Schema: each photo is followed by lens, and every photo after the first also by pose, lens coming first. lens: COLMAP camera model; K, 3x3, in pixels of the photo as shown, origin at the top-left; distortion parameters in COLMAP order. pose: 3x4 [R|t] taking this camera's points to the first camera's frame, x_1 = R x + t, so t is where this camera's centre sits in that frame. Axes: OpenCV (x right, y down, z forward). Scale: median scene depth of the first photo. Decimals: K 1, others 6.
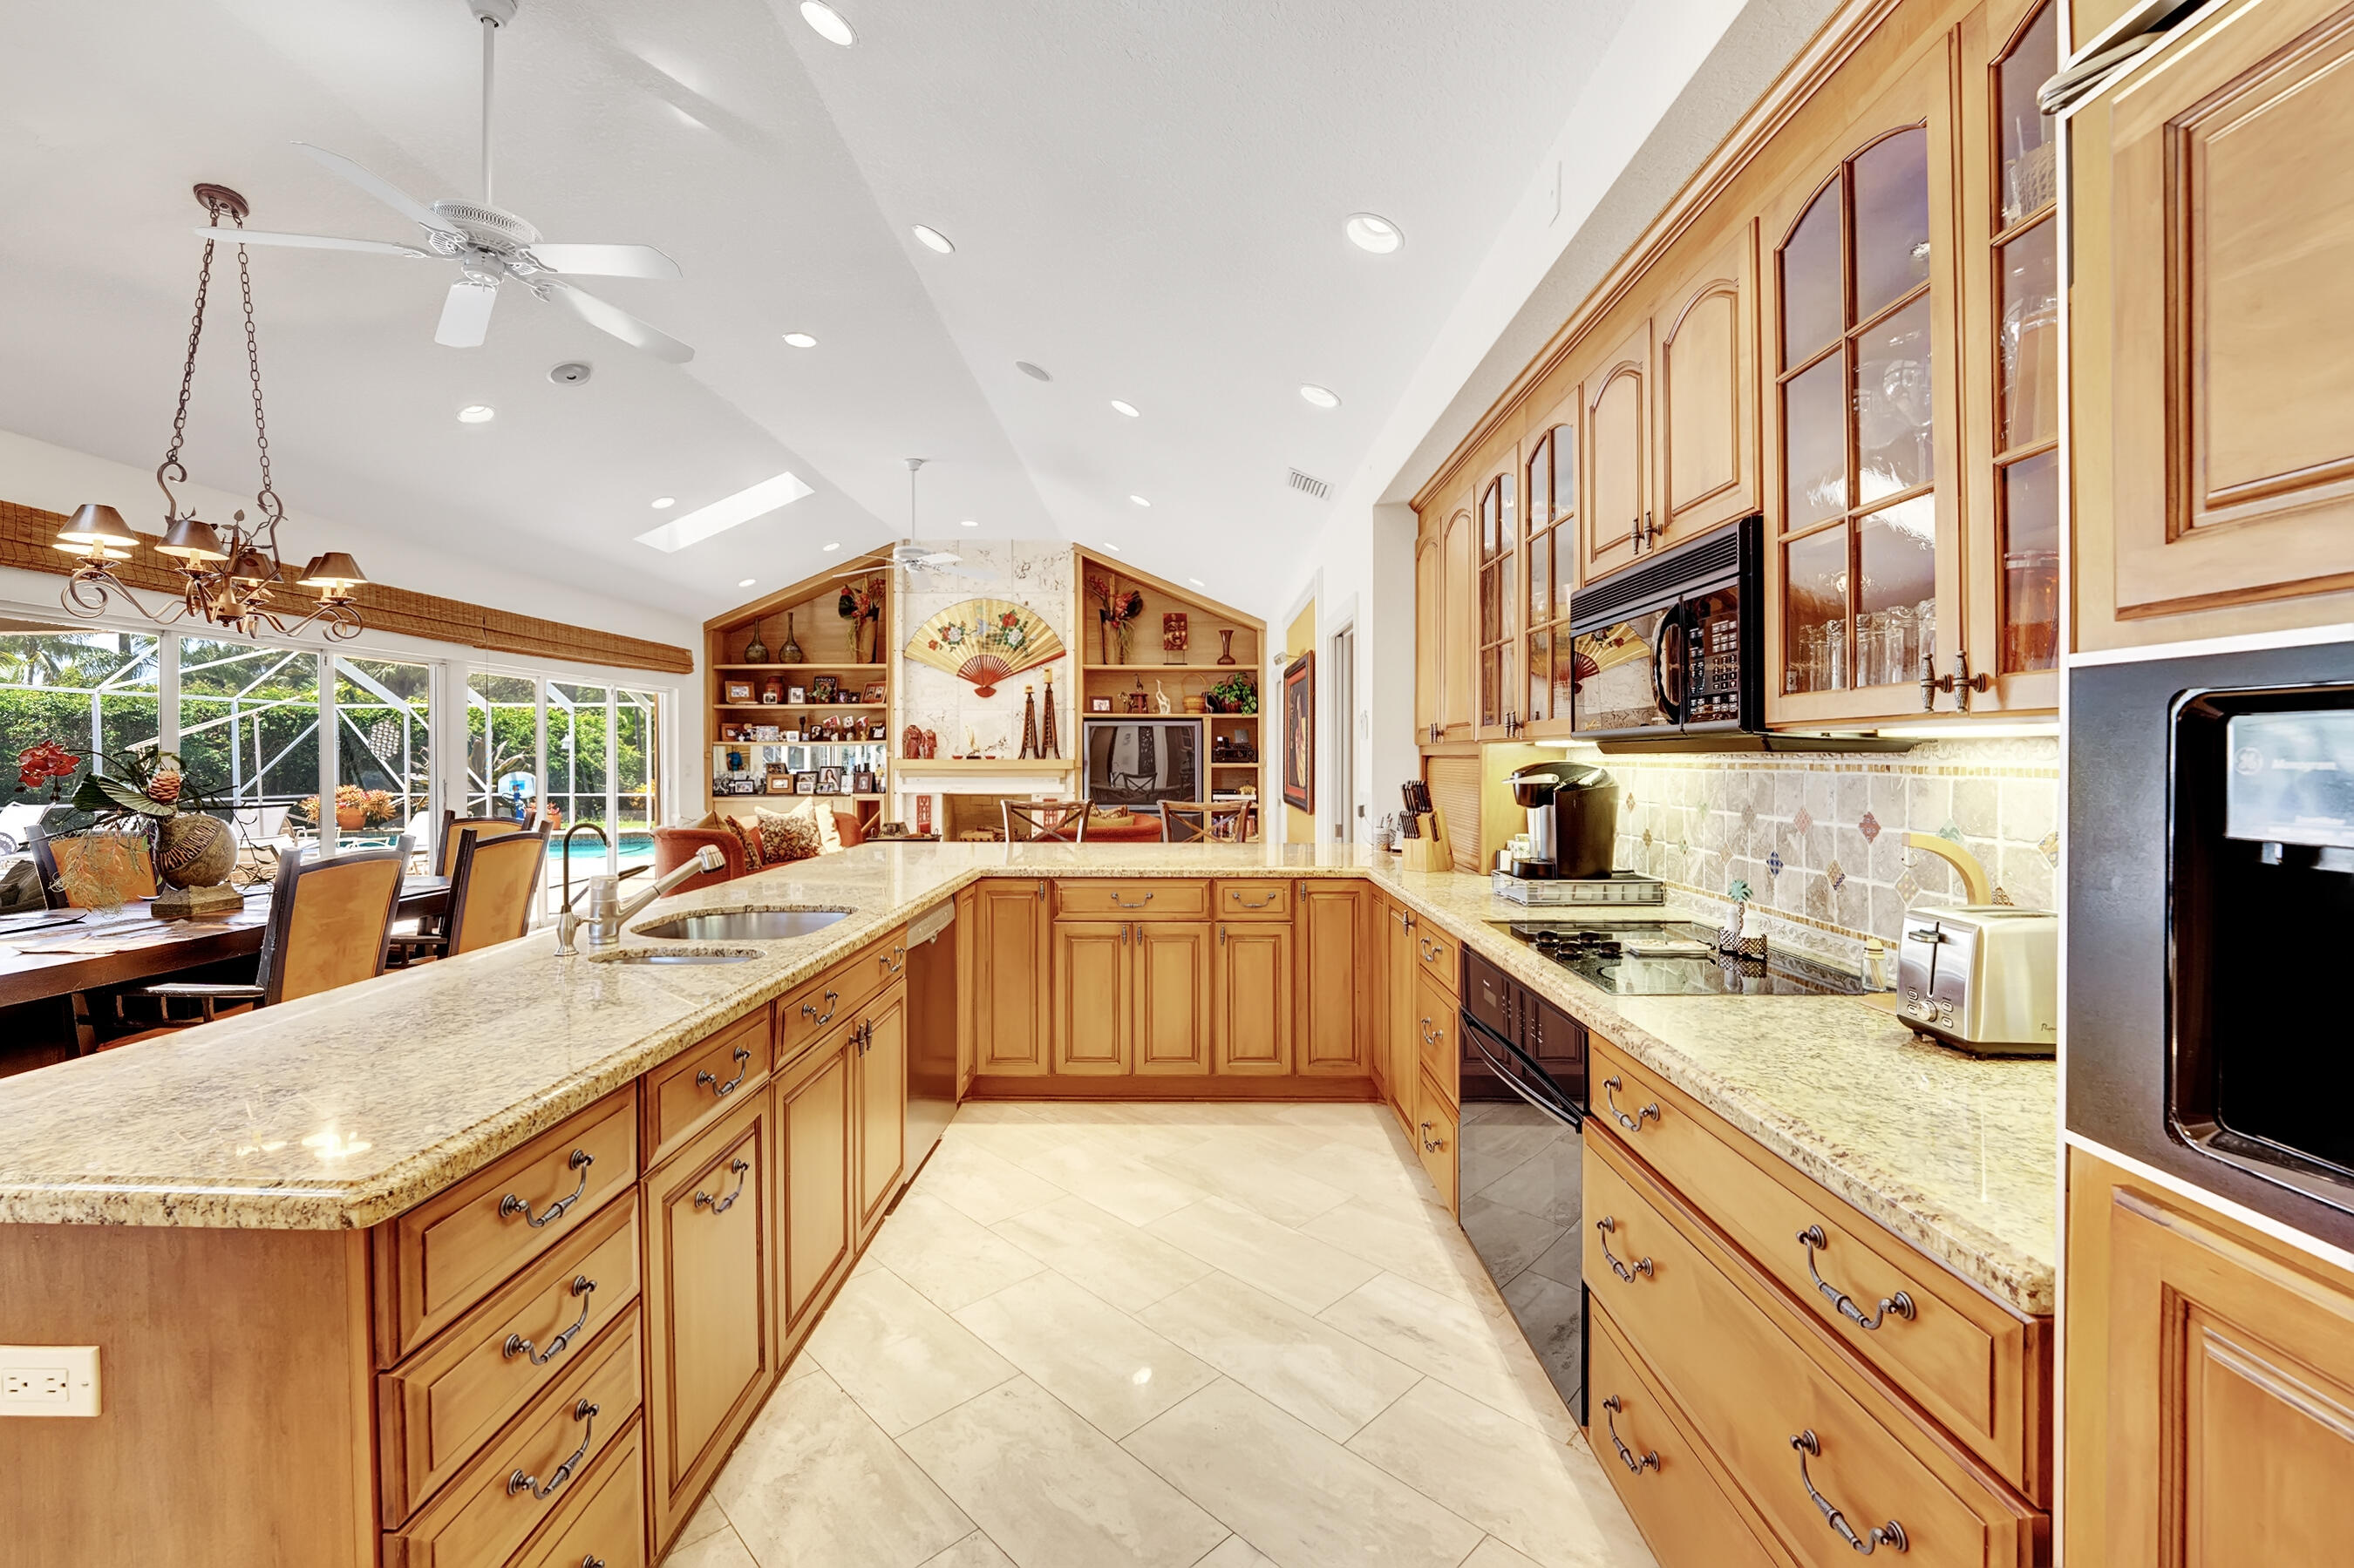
lens RADIAL K [[985.2, 0, 1168.7], [0, 985.2, 756.1], [0, 0, 1]] dist [-0.026419, 0.005434]
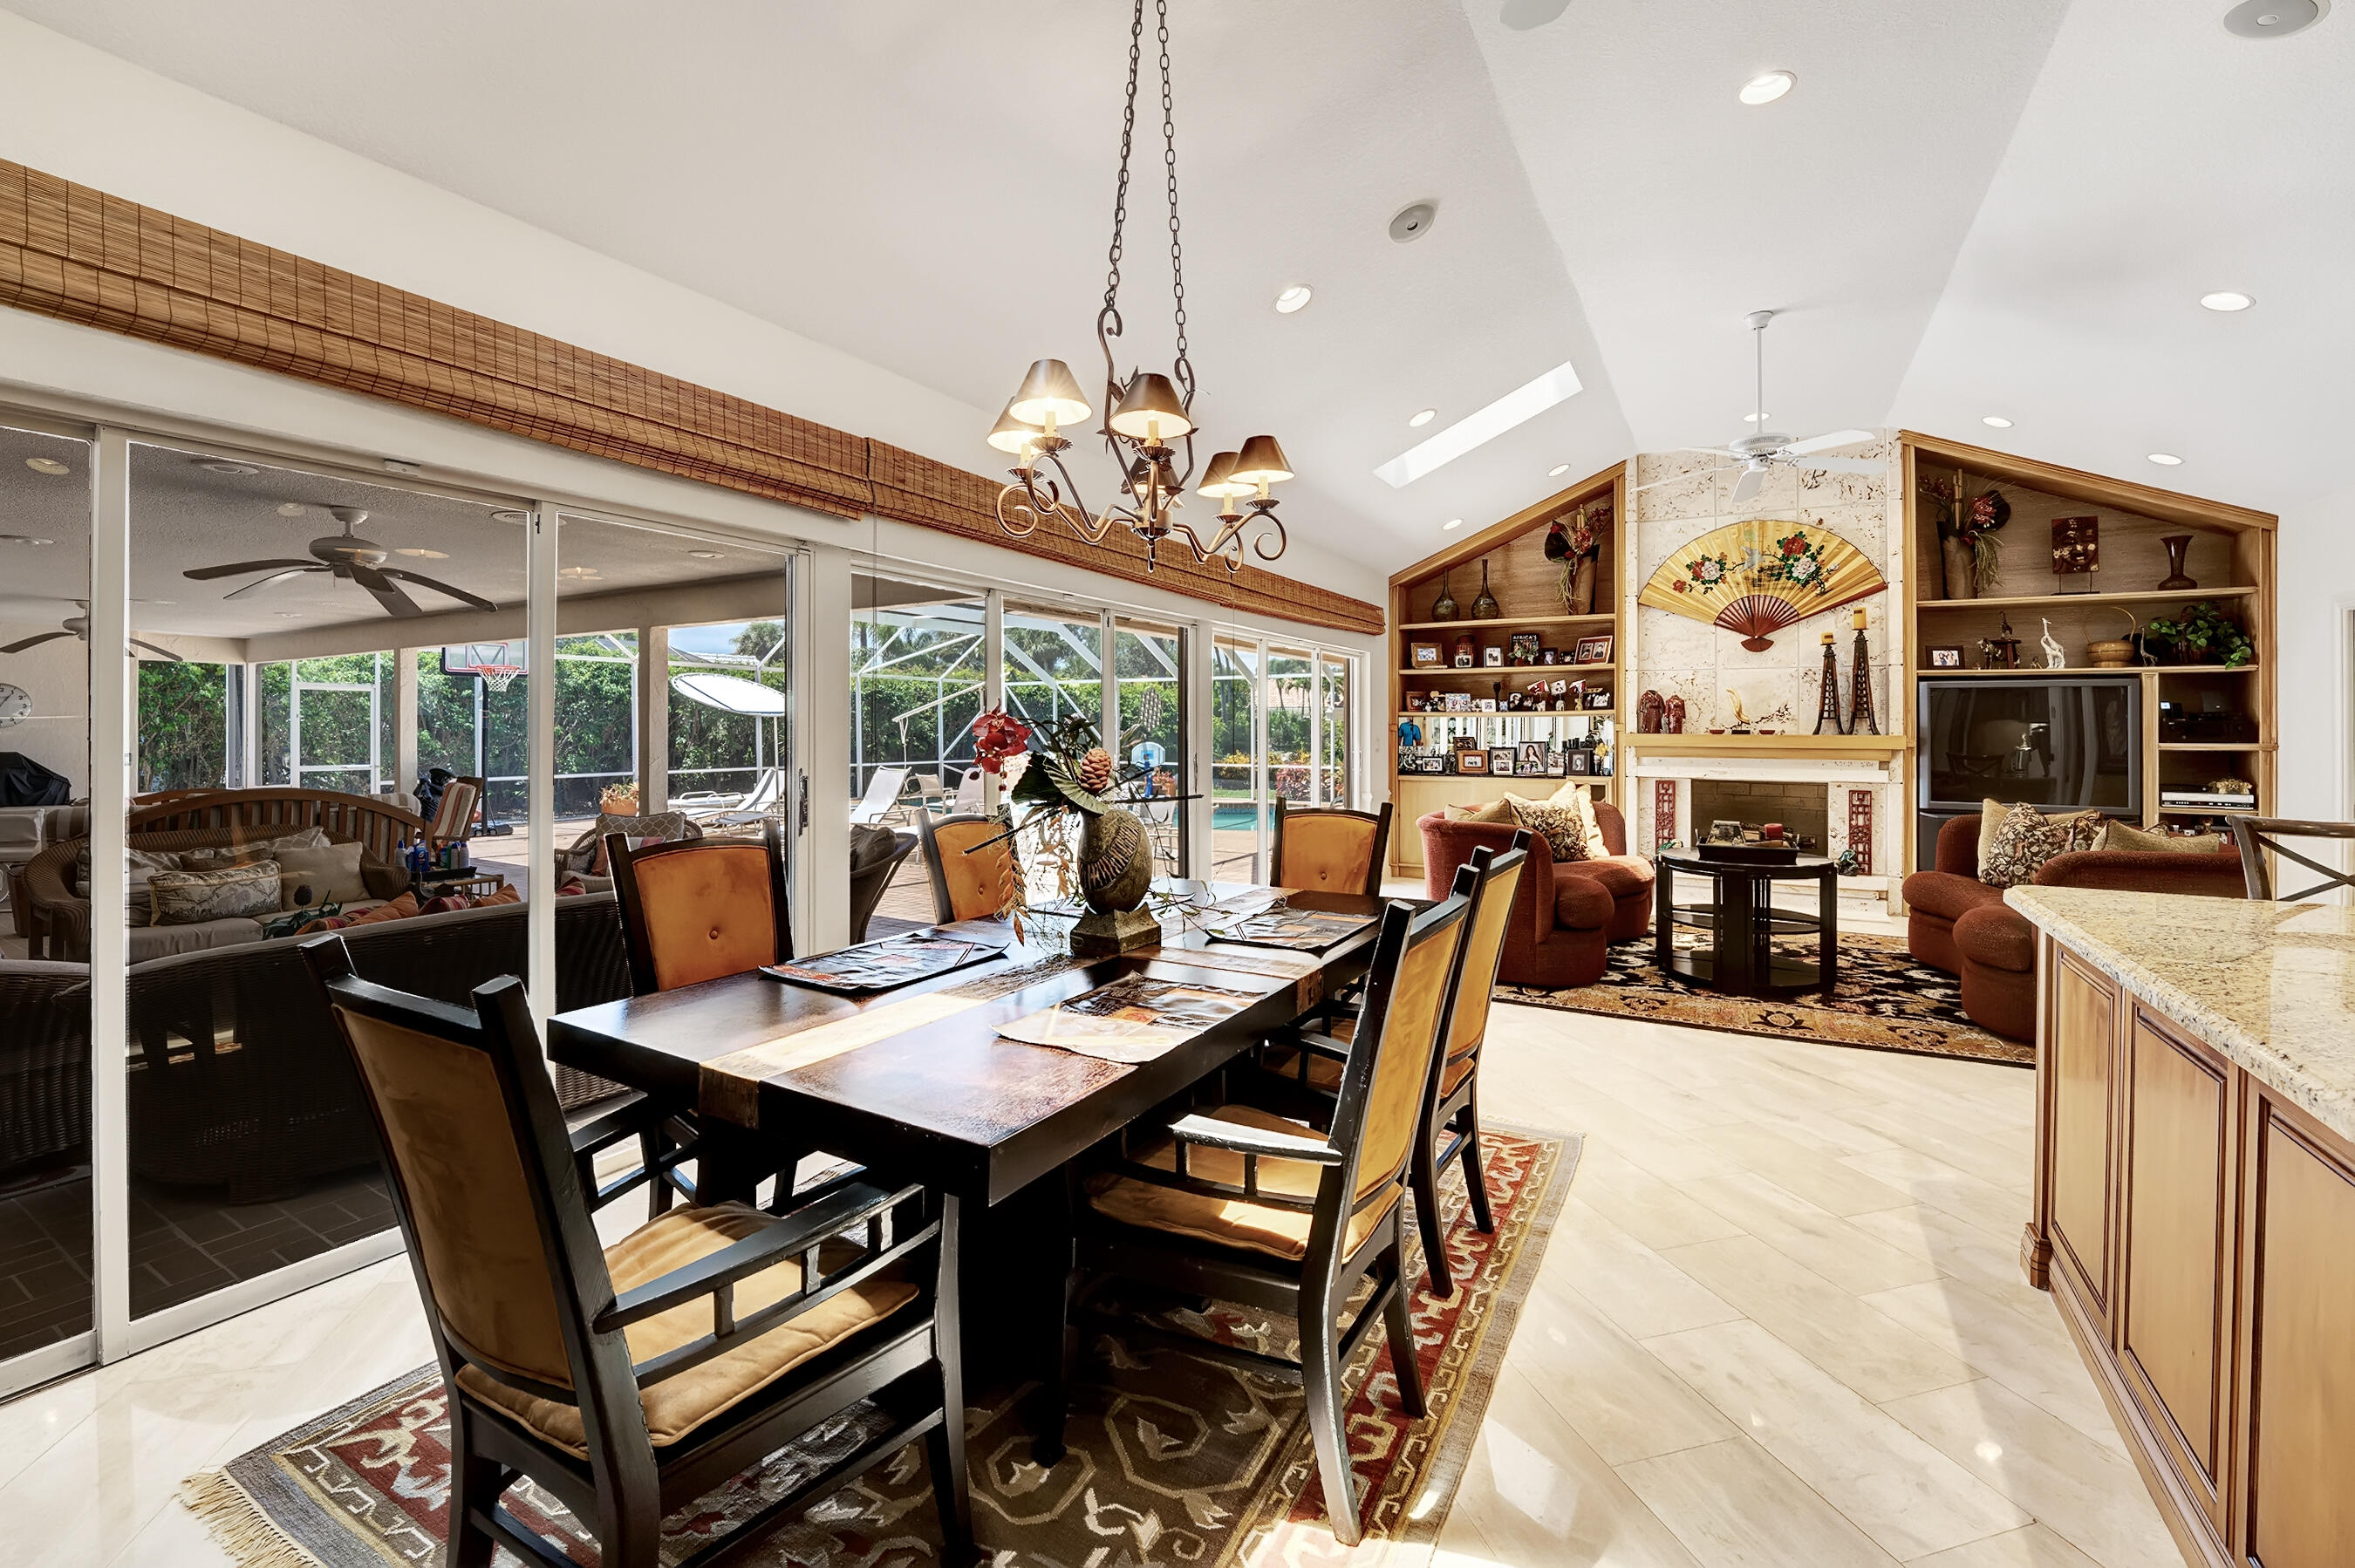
lens RADIAL K [[985.7, 0, 1166.7], [0, 985.7, 714.7], [0, 0, 1]] dist [-0.026419, 0.005434]
pose [[0.868011, -0.001769, -0.496542, -0.206870], [-0.005035, 0.999911, -0.012364, -0.000210], [0.496520, 0.013232, 0.867925, 0.129912]]
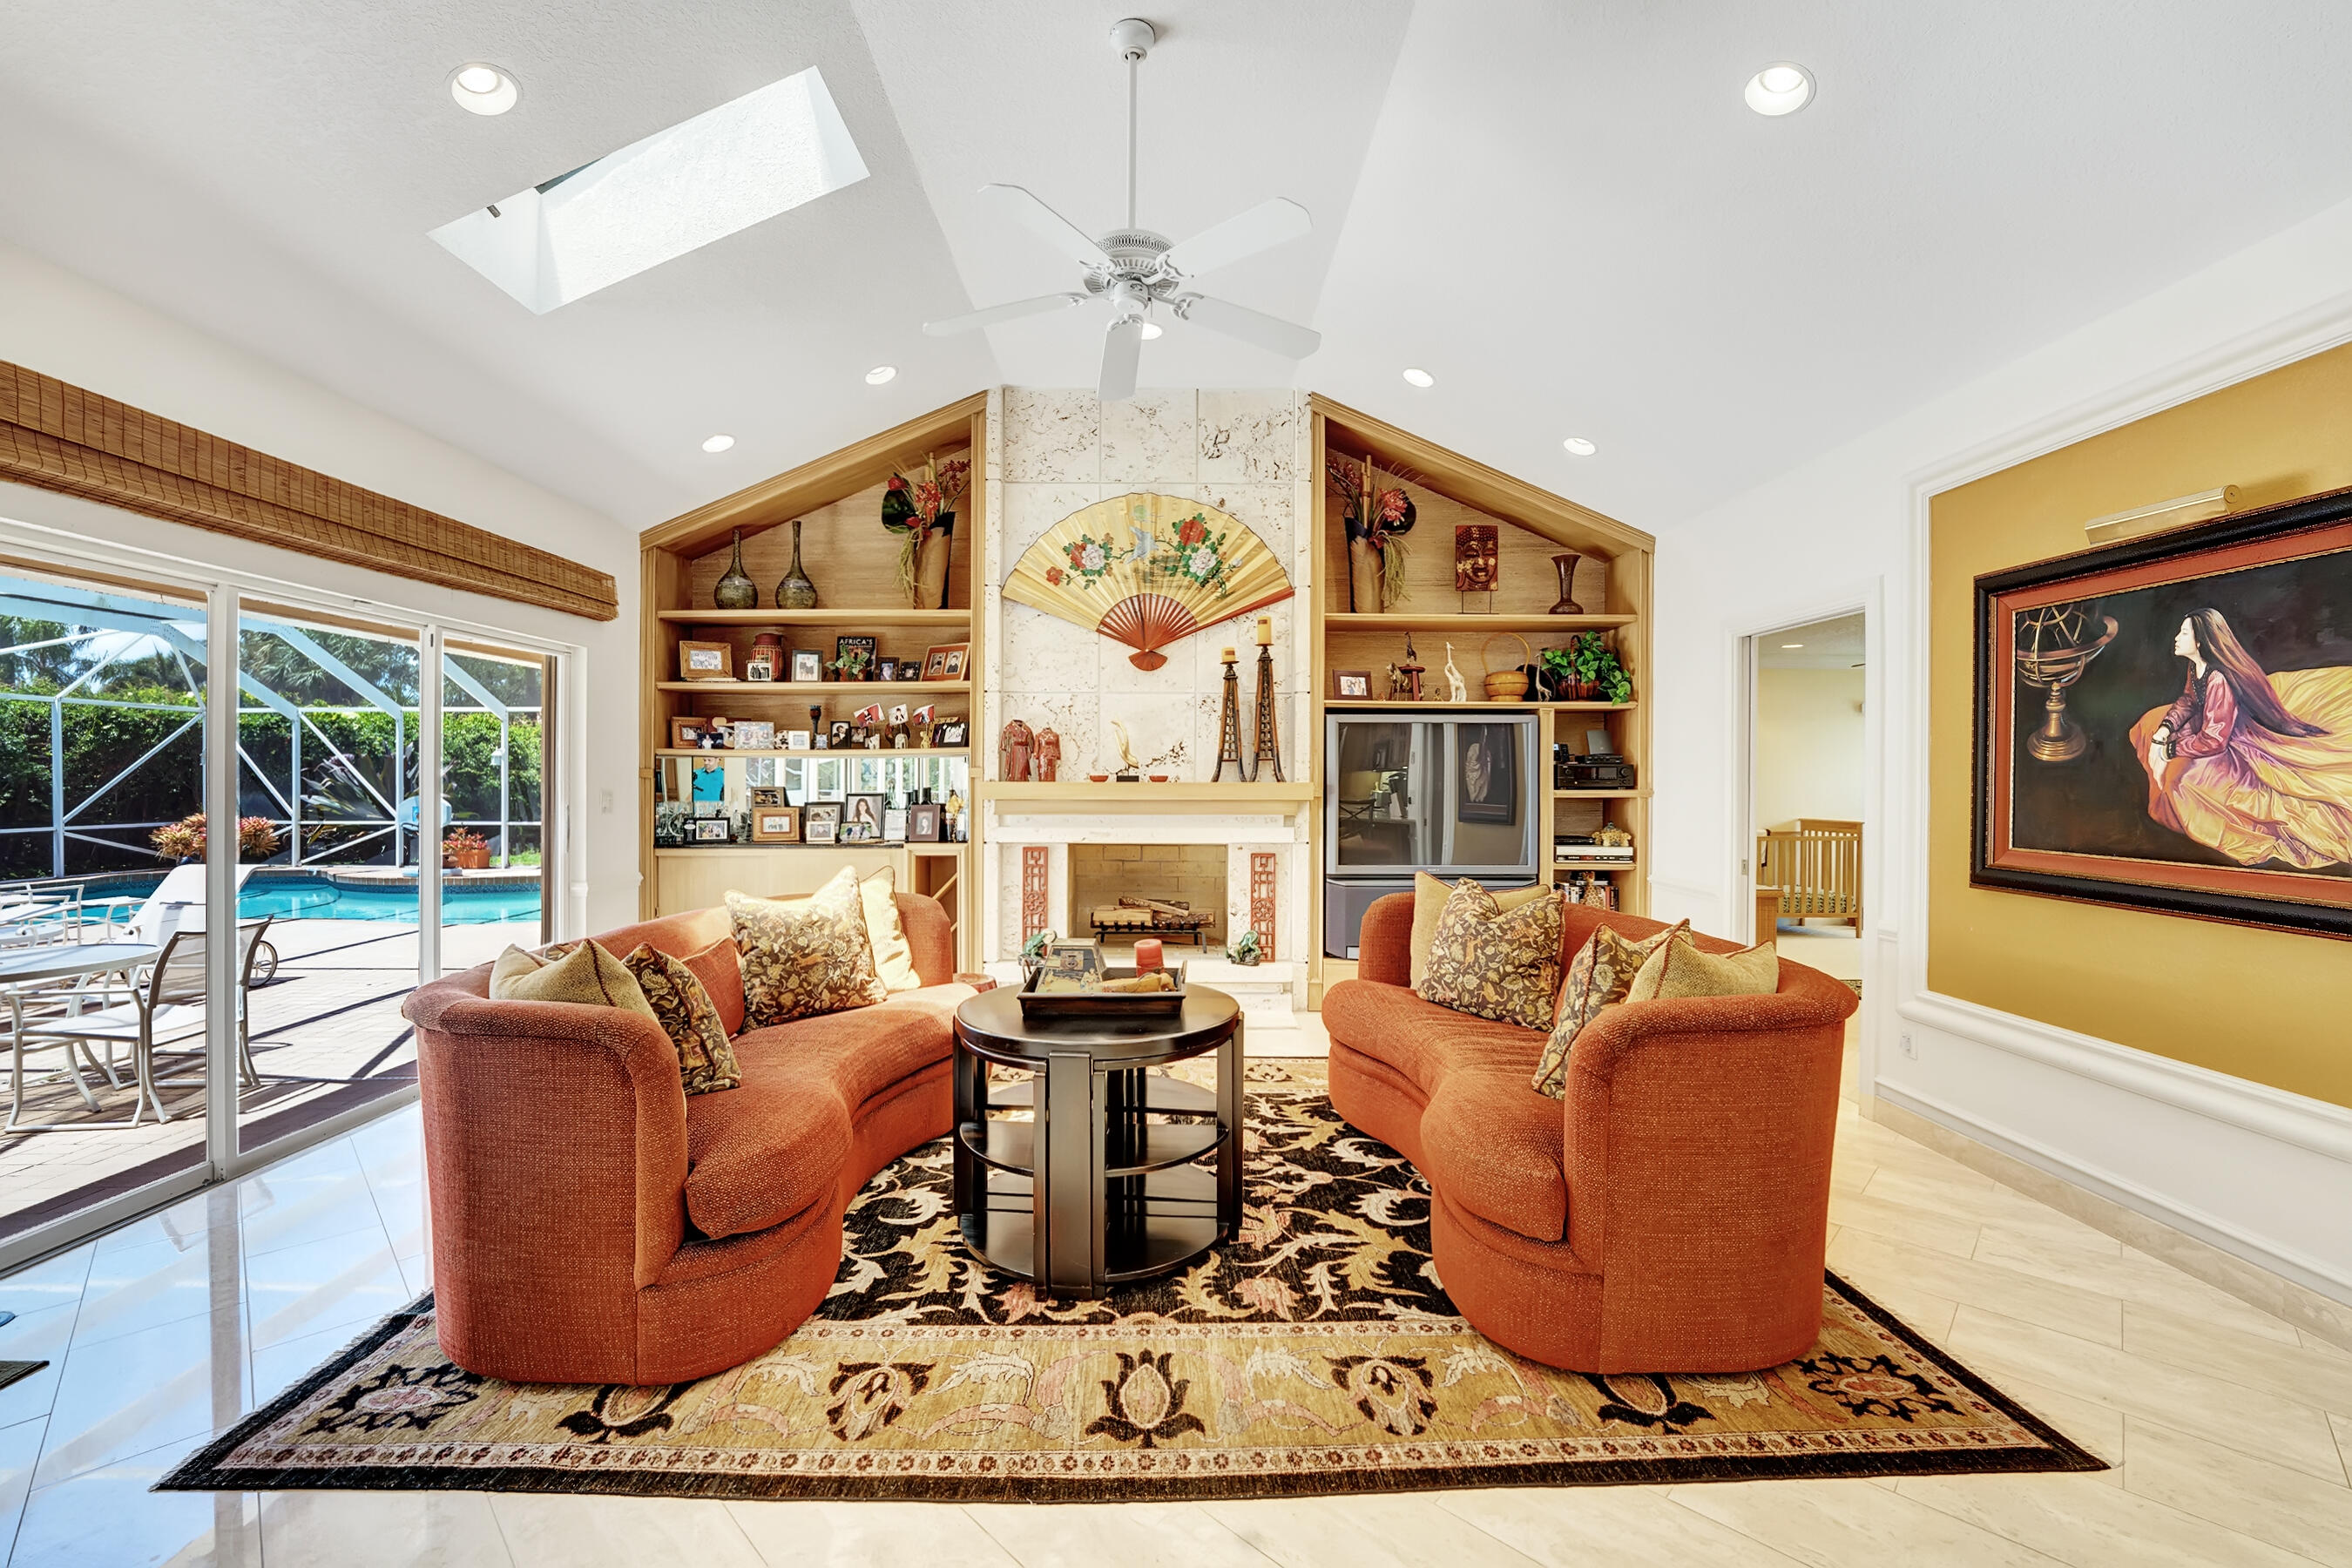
lens RADIAL K [[984.5, 0, 1153.8], [0, 984.5, 760.3], [0, 0, 1]] dist [-0.026419, 0.005434]
pose [[0.999993, 0.003024, 0.002176, -0.183781], [-0.002987, 0.999848, -0.017173, 0.000603], [-0.002227, 0.017166, 0.999850, 0.444534]]
